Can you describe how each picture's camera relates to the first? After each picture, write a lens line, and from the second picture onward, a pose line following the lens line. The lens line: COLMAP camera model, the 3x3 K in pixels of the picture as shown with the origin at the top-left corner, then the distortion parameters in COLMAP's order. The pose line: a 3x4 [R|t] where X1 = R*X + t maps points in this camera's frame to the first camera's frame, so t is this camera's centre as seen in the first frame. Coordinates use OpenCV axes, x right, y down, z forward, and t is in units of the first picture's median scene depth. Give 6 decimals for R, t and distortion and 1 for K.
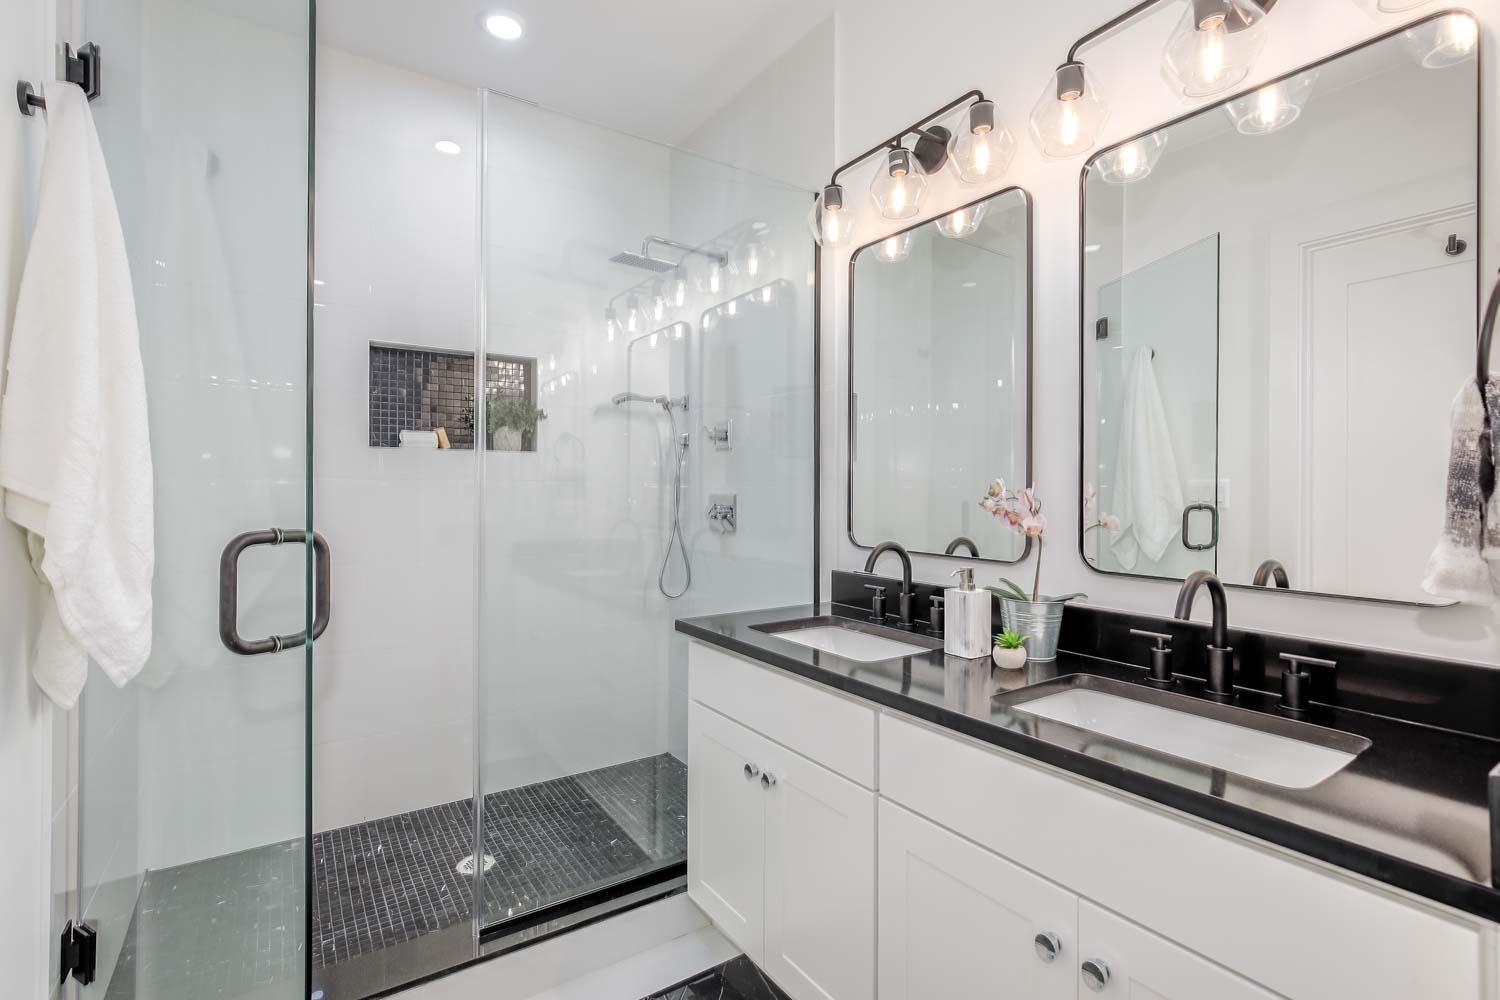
lens RADIAL K [[703.1, 0, 750.0], [0, 703.1, 500.0], [0, 0, 1]] dist [-0.002676, 0.005683]
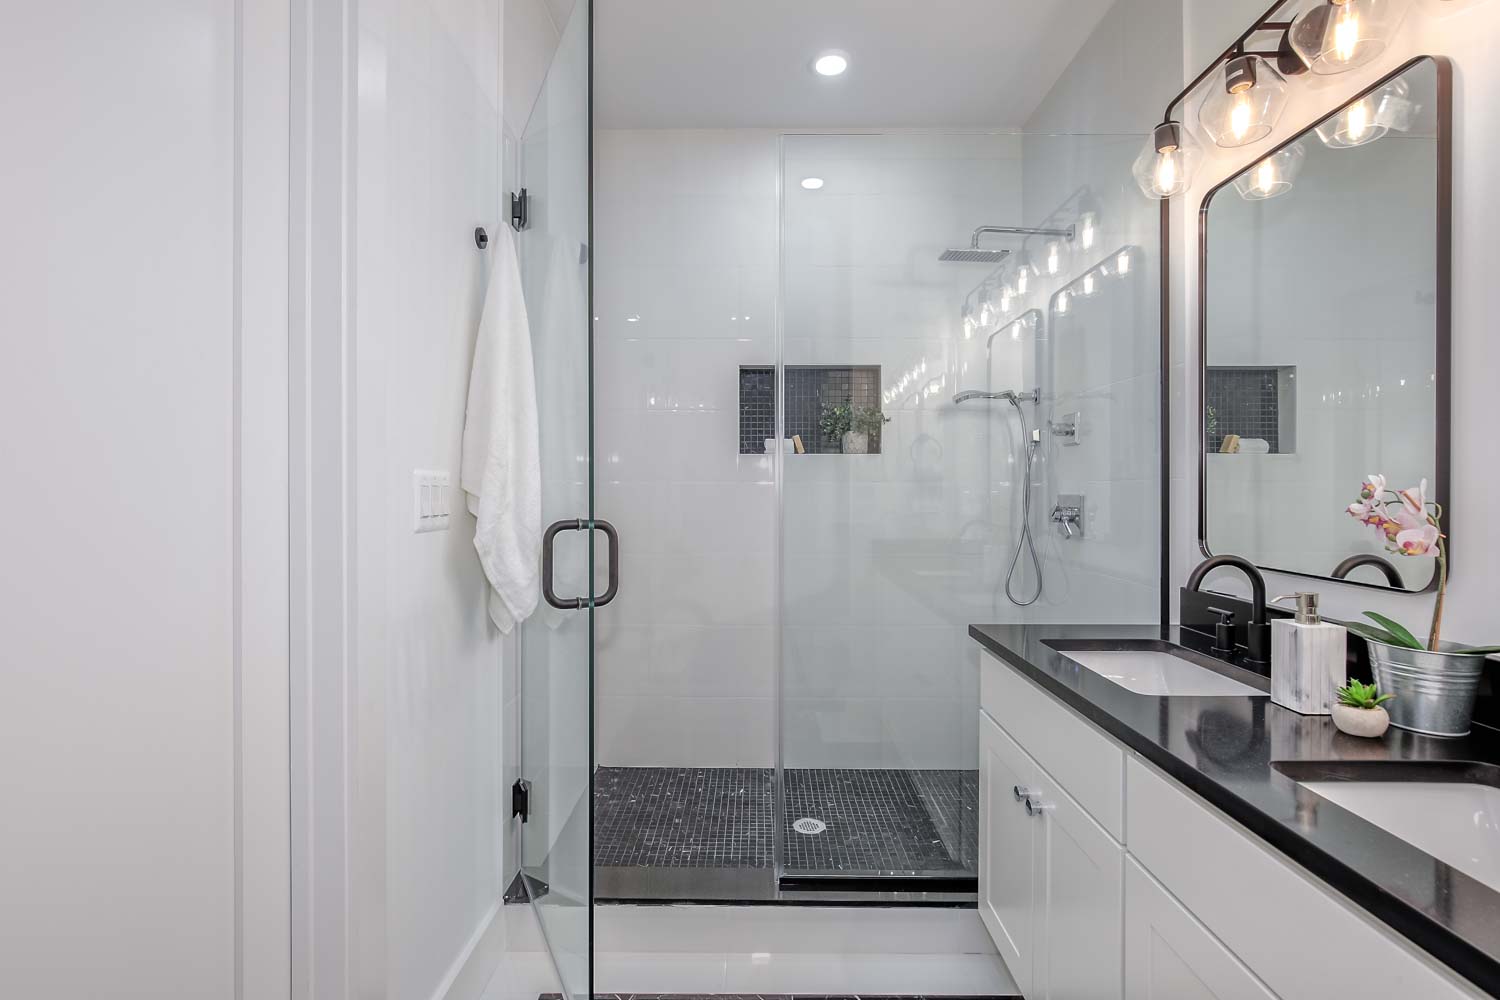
lens RADIAL K [[702.7, 0, 748.7], [0, 702.7, 503.5], [0, 0, 1]] dist [0.006917, 0.000423]
pose [[0.825606, 0.009891, -0.564160, 0.162024], [-0.007295, 0.999950, 0.006856, 0.000080], [0.564200, -0.001545, 0.825637, 0.026475]]
